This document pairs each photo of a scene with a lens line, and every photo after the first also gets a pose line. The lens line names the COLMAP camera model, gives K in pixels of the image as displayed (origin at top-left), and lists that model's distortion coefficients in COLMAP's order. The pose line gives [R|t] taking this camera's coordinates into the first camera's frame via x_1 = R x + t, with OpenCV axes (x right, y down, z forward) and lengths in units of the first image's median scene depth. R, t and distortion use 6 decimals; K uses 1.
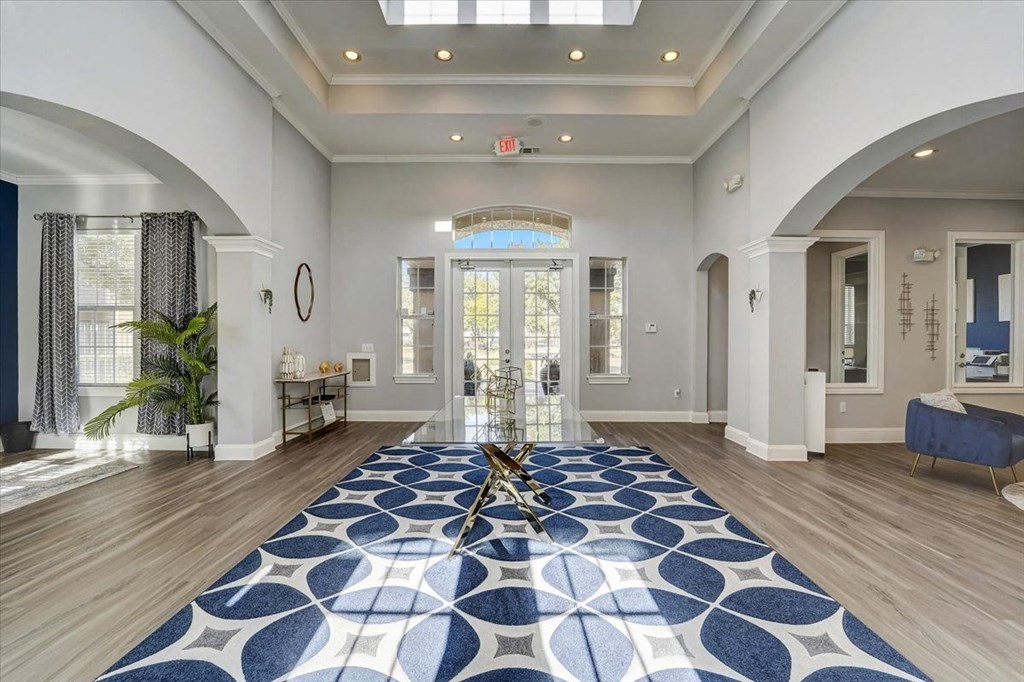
lens RADIAL K [[421.0, 0, 513.9], [0, 421.0, 341.3], [0, 0, 1]] dist [-0.021962, -0.000052]
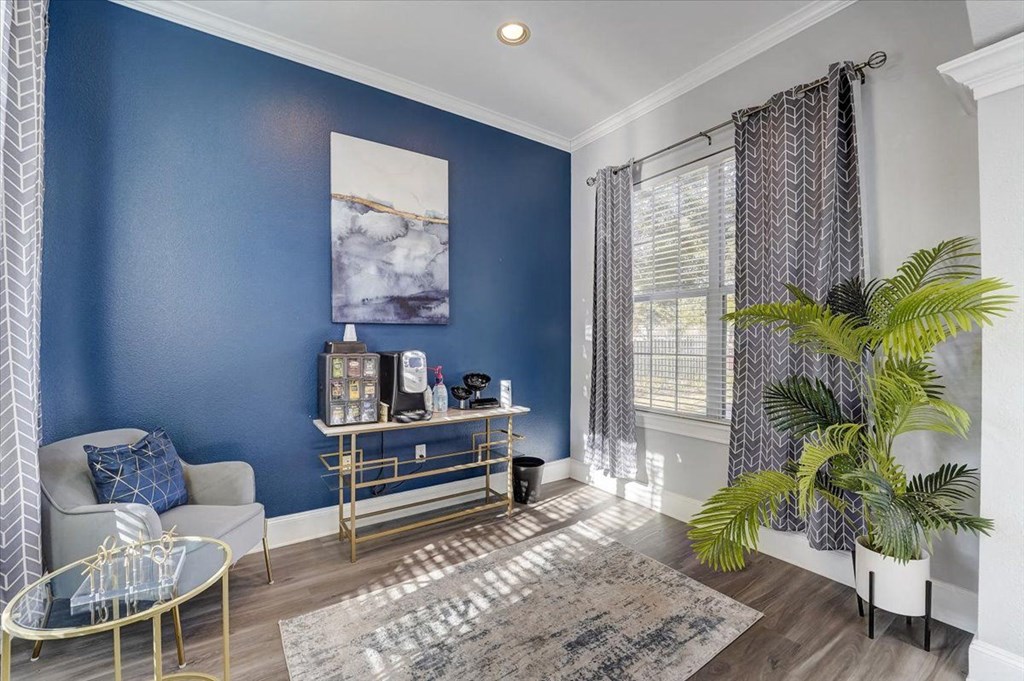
lens RADIAL K [[421.0, 0, 515.1], [0, 421.0, 340.0], [0, 0, 1]] dist [-0.021962, -0.000052]
pose [[0.565574, -0.003570, -0.824690, -0.614743], [-0.003987, 0.999967, -0.007064, -0.004319], [0.824688, 0.007283, 0.565541, 0.451767]]
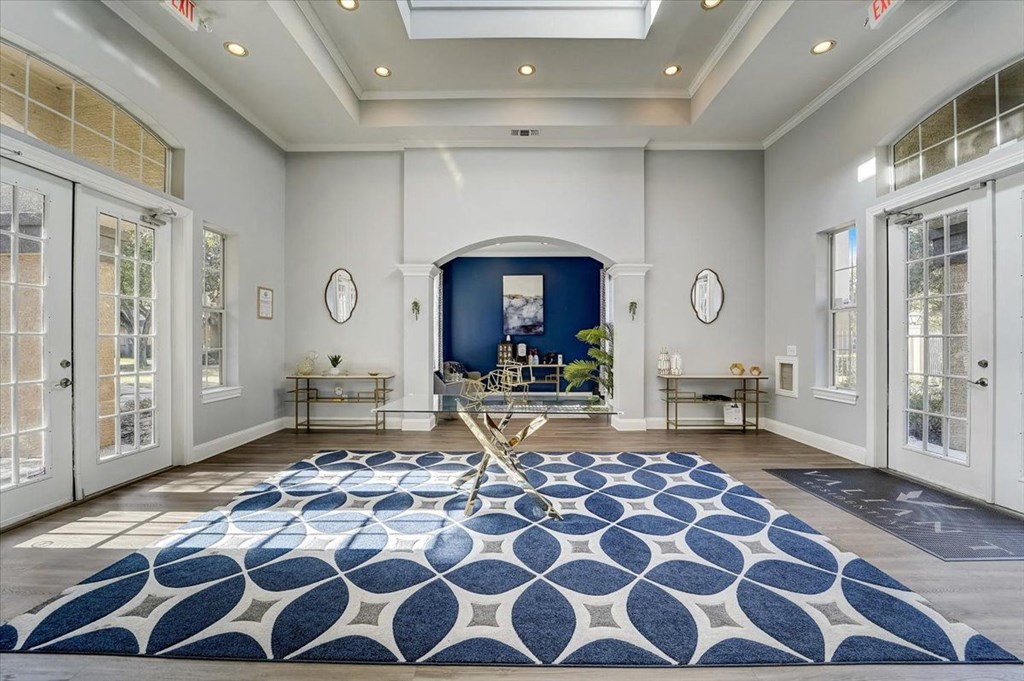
lens RADIAL K [[421.0, 0, 513.1], [0, 421.0, 342.1], [0, 0, 1]] dist [-0.021962, -0.000052]
pose [[-0.016108, 0.002039, -0.999868, 0.707108], [-0.002076, 0.999996, 0.002073, -0.002736], [0.999868, 0.002109, -0.016104, 0.650593]]
